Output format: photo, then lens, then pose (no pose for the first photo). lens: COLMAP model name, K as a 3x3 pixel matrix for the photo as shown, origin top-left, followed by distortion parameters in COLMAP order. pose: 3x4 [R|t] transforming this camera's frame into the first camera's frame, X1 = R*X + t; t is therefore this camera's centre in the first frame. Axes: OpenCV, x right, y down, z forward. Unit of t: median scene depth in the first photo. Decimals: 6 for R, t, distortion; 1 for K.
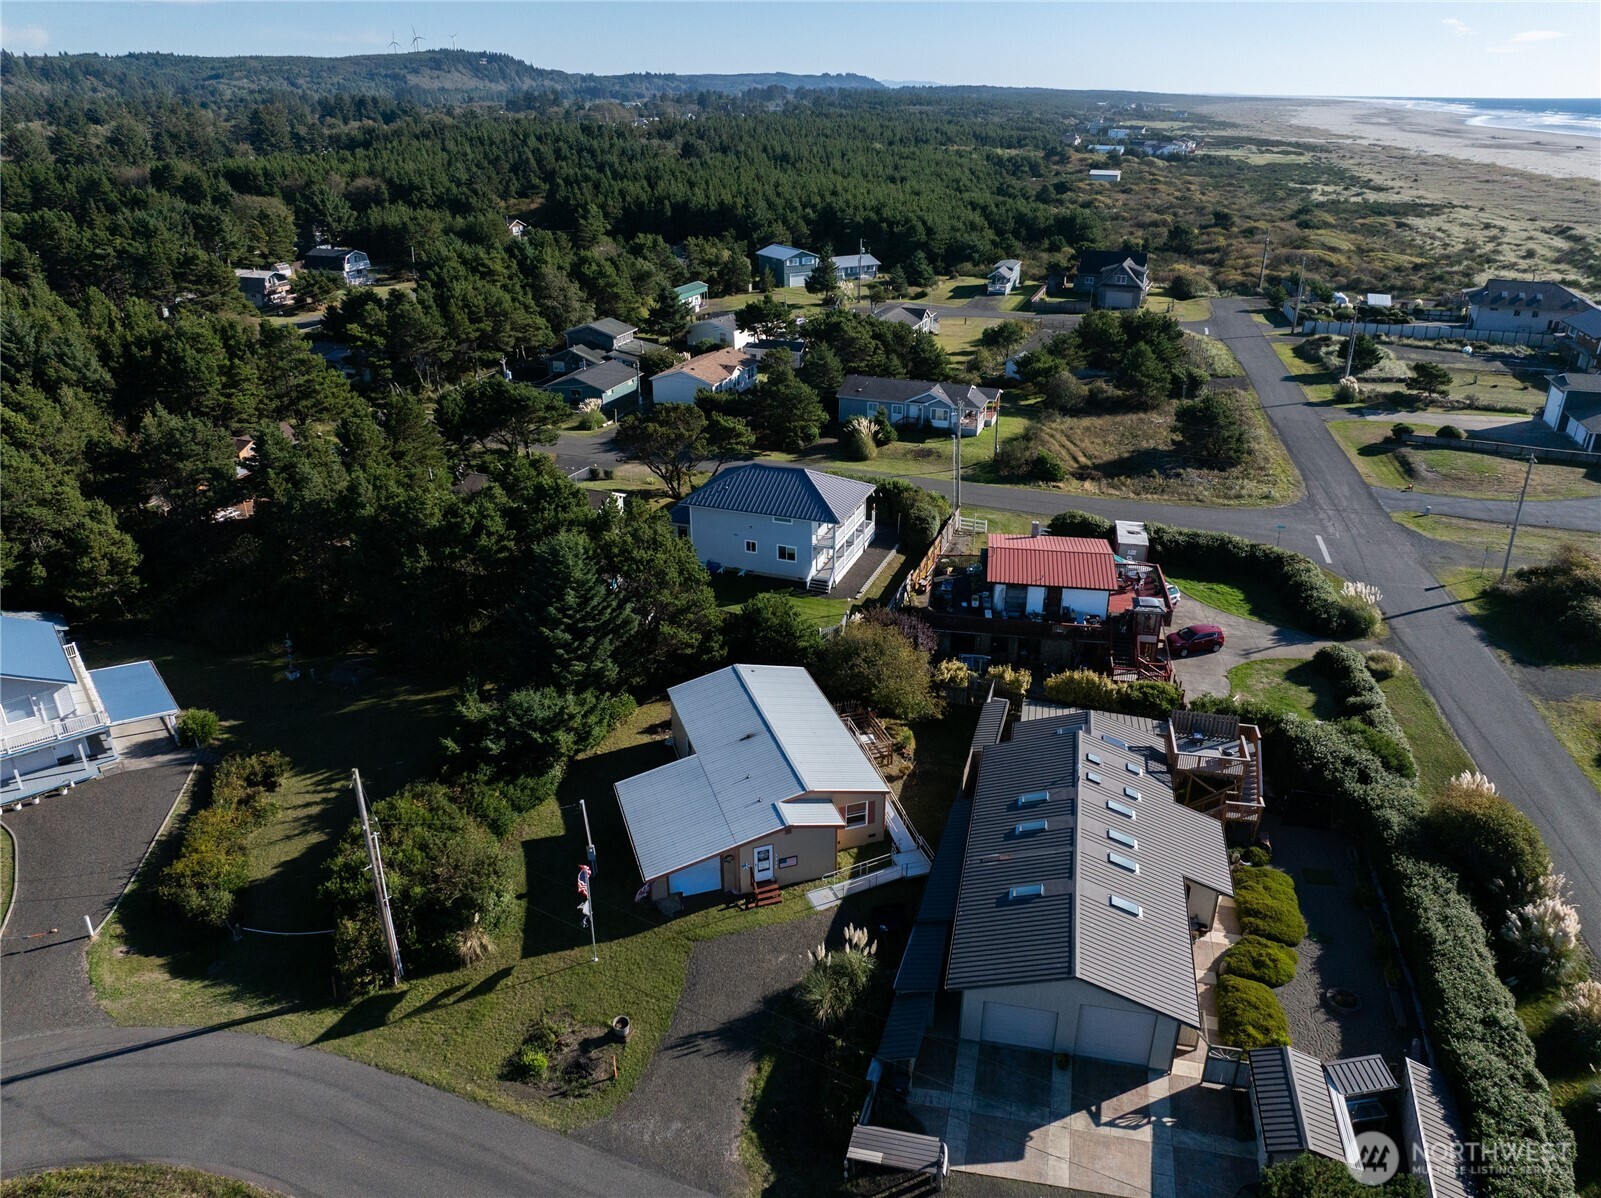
lens RADIAL K [[1126.3, 0, 808.2], [0, 1126.3, 595.4], [0, 0, 1]] dist [-0.037791, 0.000807]
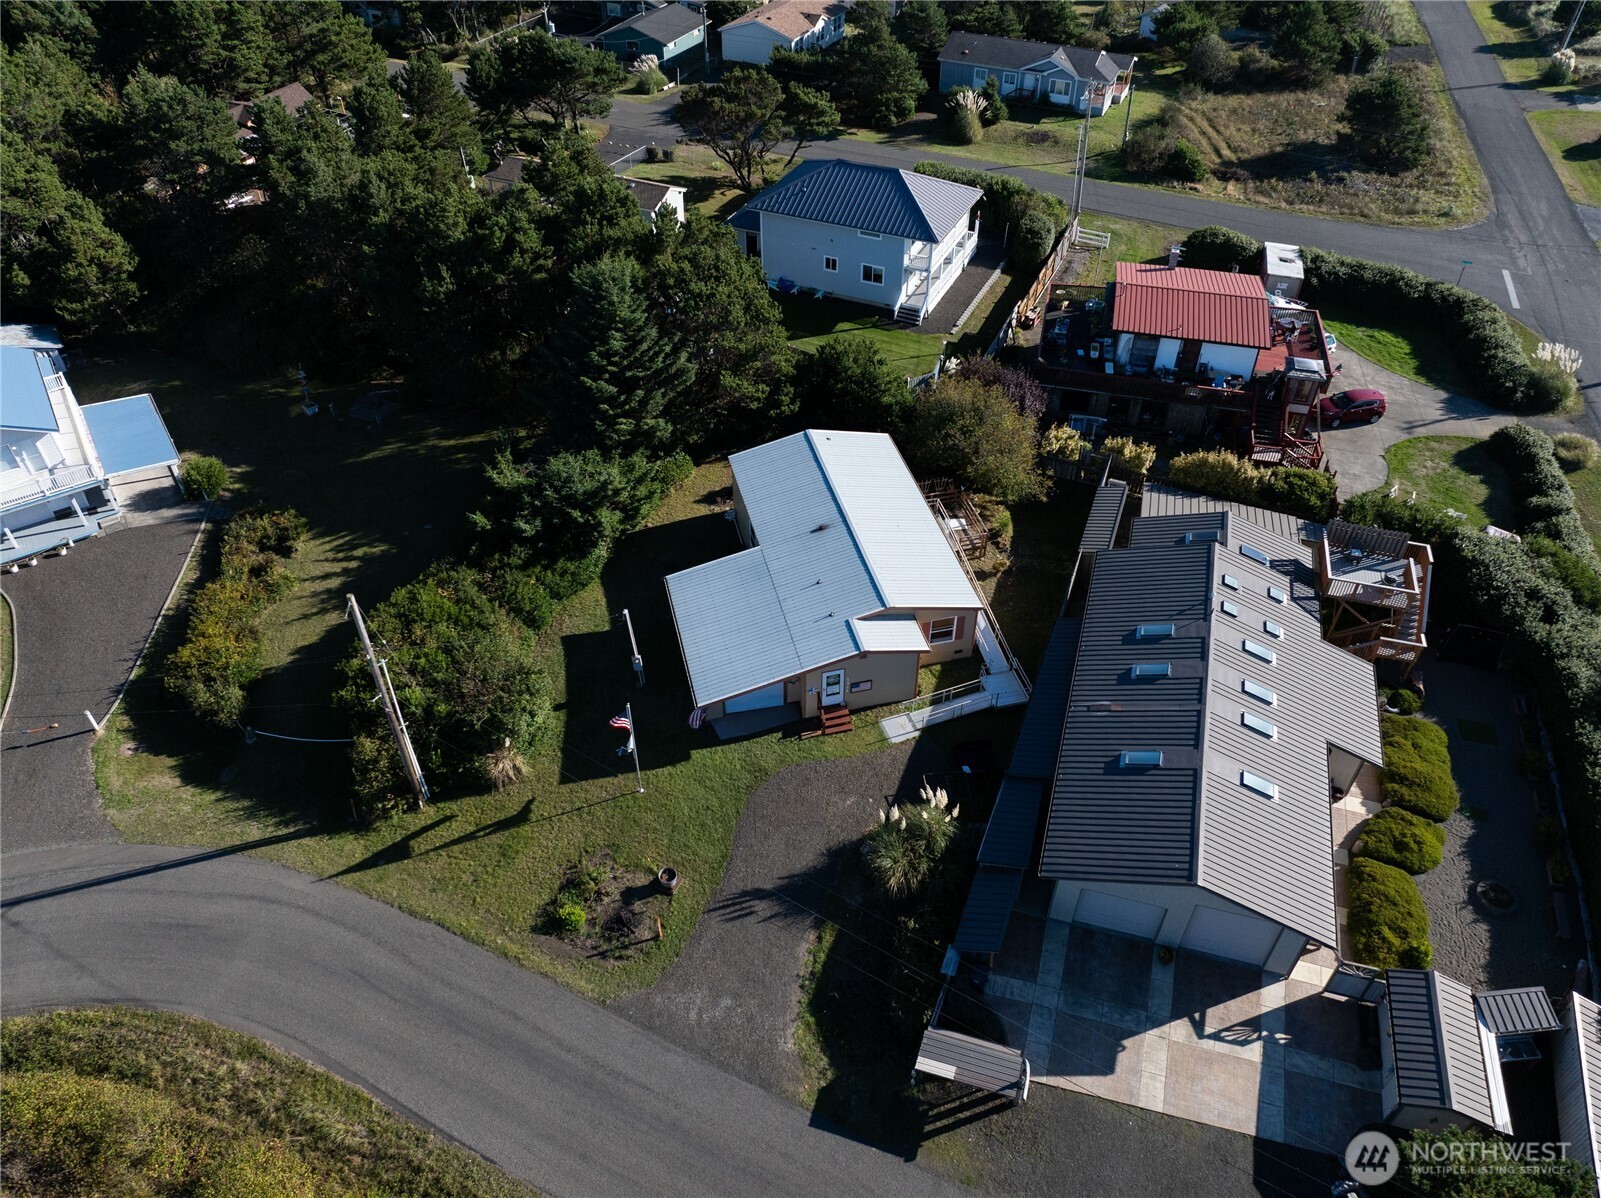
lens RADIAL K [[1126.3, 0, 808.2], [0, 1126.3, 595.4], [0, 0, 1]] dist [-0.037791, 0.000807]
pose [[0.997268, 0.051328, -0.053121, -0.011499], [-0.033568, 0.955505, 0.293059, -0.058875], [0.065800, -0.290476, 0.954617, 0.130767]]
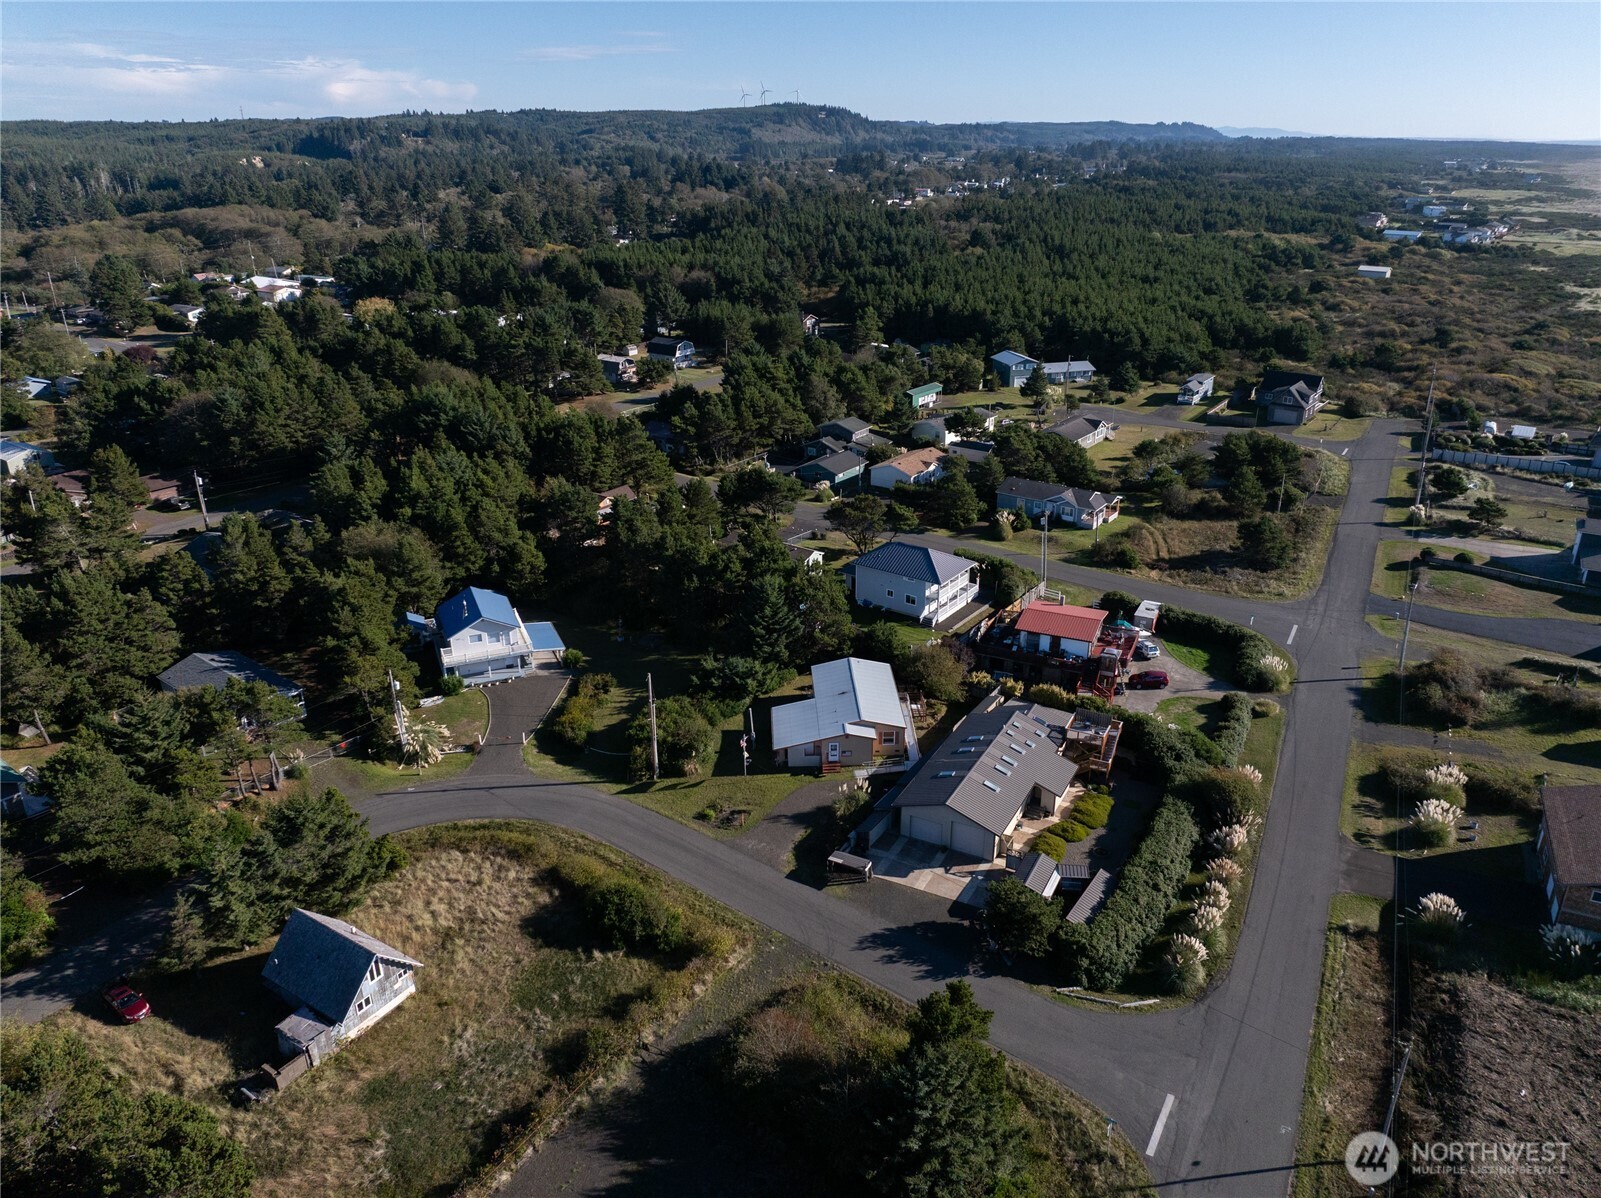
lens RADIAL K [[1126.3, 0, 808.2], [0, 1126.3, 595.4], [0, 0, 1]] dist [-0.037791, 0.000807]
pose [[0.963336, 0.098810, -0.249439, 0.269768], [-0.107246, 0.994023, -0.020426, 0.005526], [0.245930, 0.046429, 0.968175, -0.667996]]
